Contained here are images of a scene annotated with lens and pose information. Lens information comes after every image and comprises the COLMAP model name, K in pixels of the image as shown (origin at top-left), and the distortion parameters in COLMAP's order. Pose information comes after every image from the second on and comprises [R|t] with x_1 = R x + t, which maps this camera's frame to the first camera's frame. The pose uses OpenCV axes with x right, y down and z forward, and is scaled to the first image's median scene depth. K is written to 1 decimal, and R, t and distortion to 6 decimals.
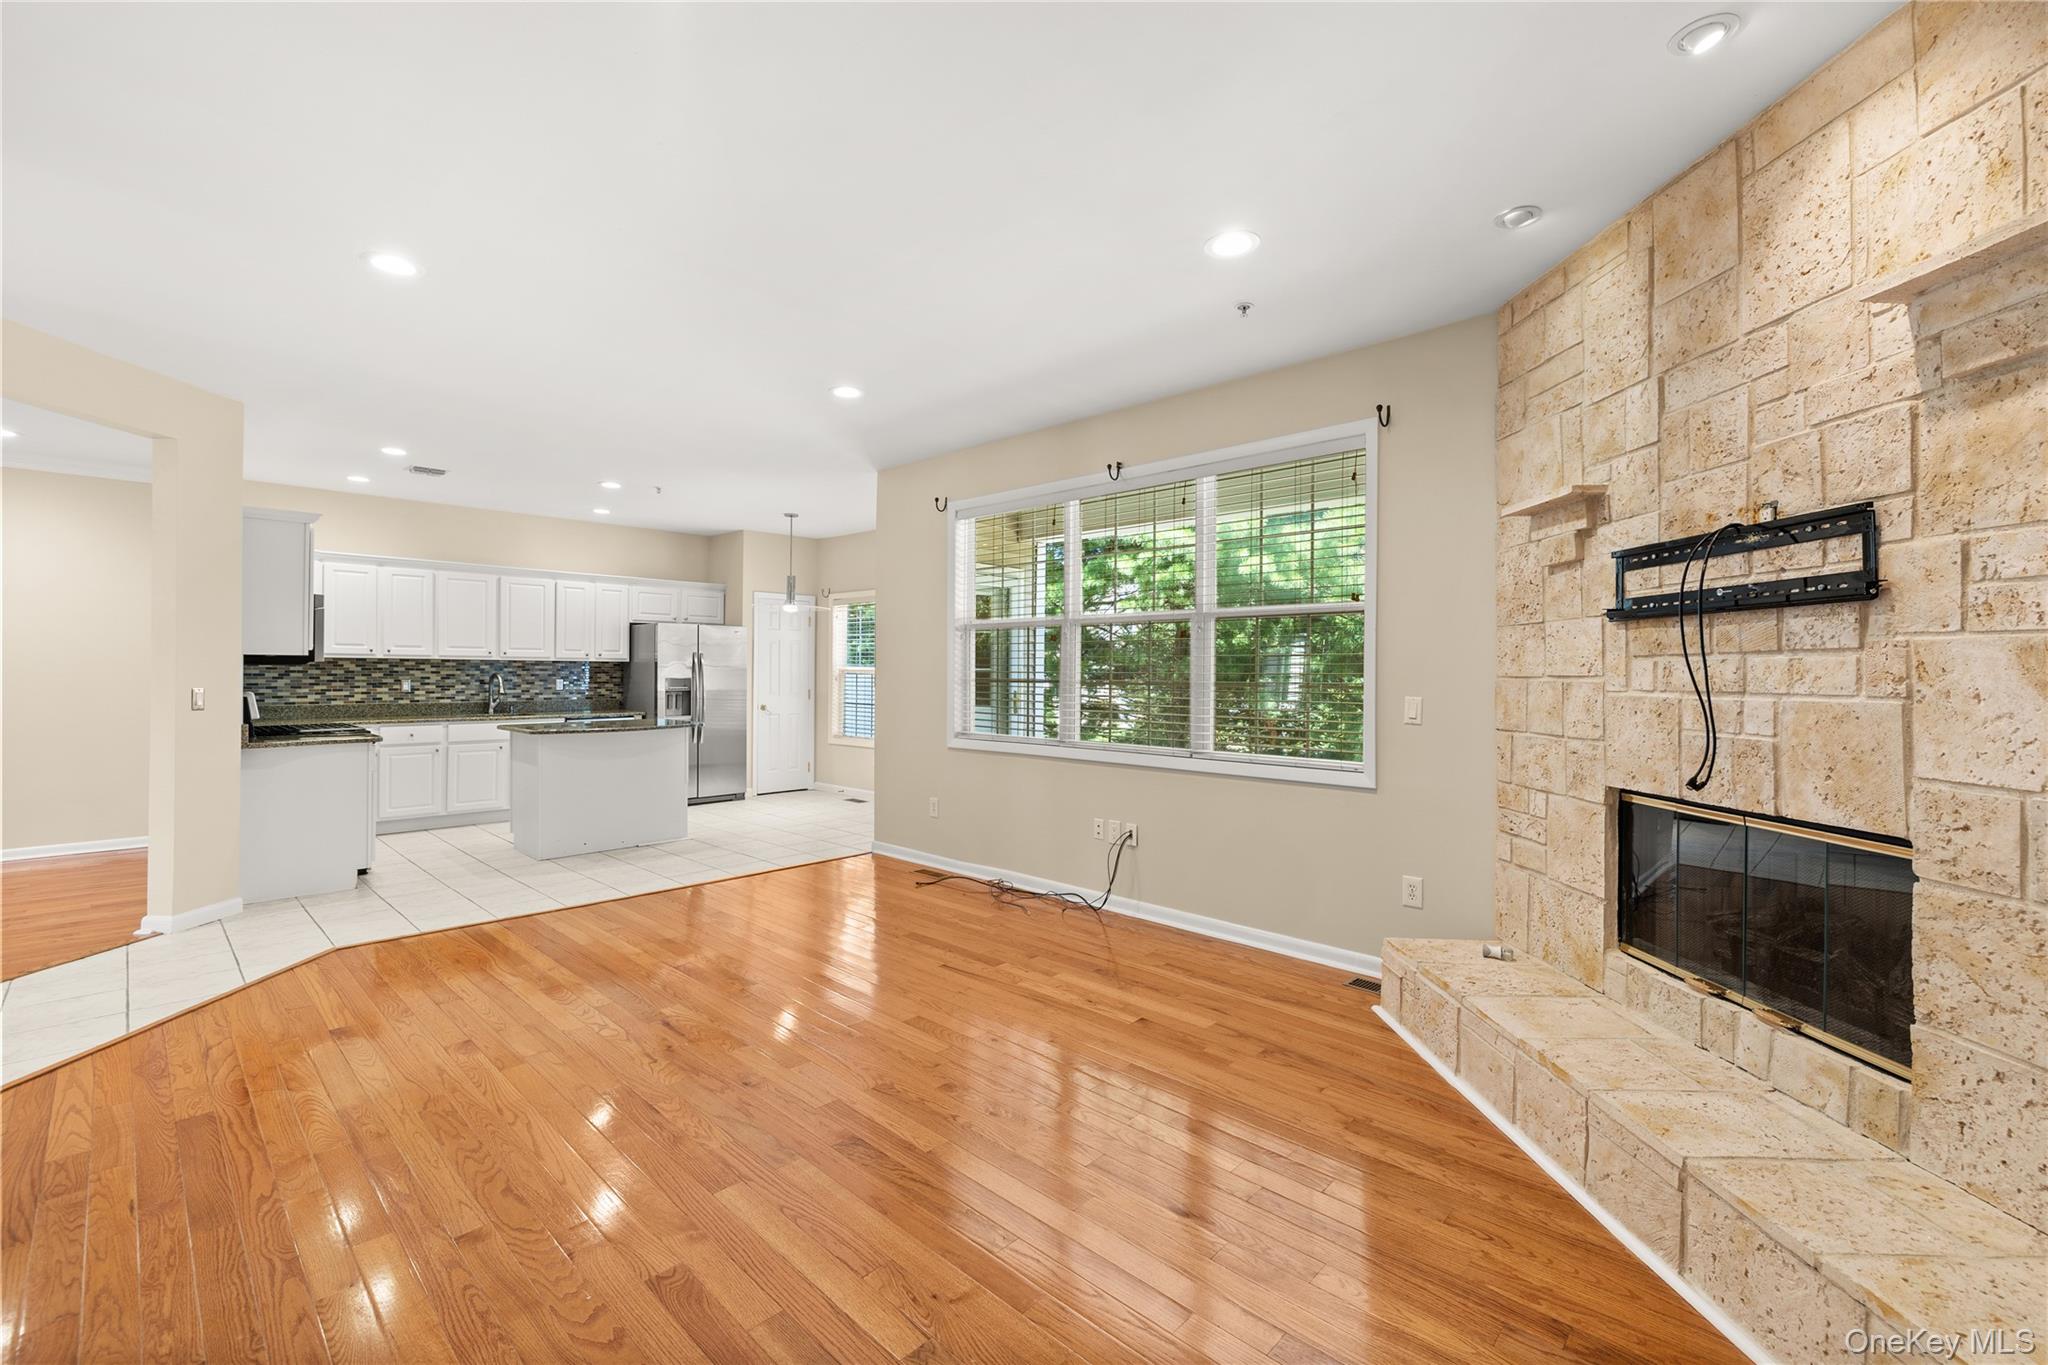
lens RADIAL K [[861.4, 0, 1017.6], [0, 861.4, 673.6], [0, 0, 1]] dist [0.000364, -0.000164]
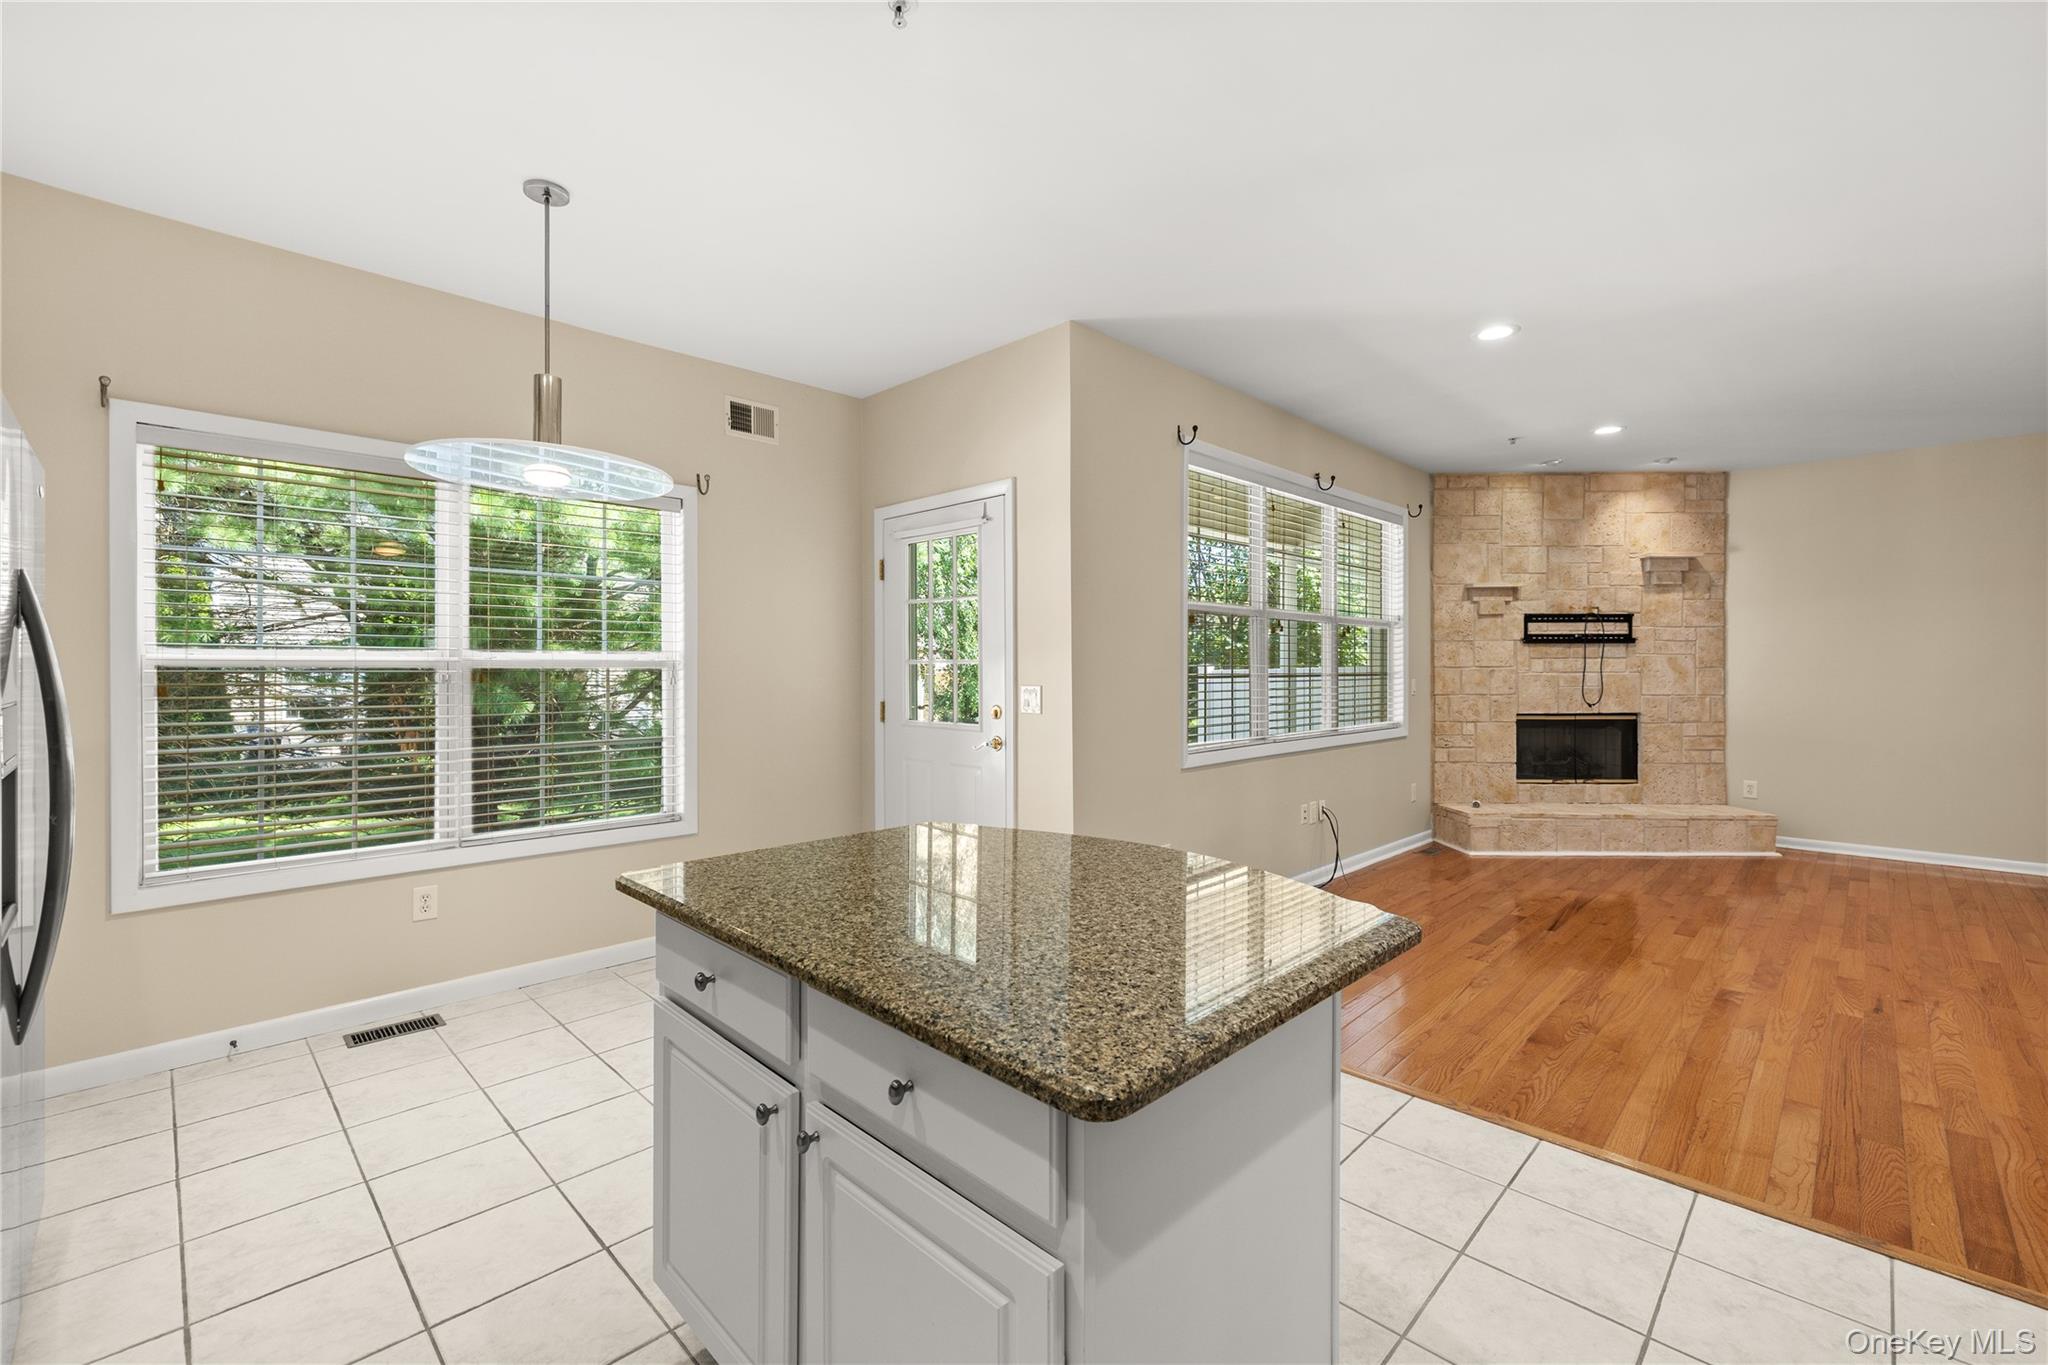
lens RADIAL K [[861.4, 0, 1017.6], [0, 861.4, 673.6], [0, 0, 1]] dist [0.000364, -0.000164]
pose [[0.023541, -0.012025, 0.999651, -1.651869], [0.002390, 0.999925, 0.011972, -0.008480], [-0.999720, 0.002107, 0.023568, 2.265690]]
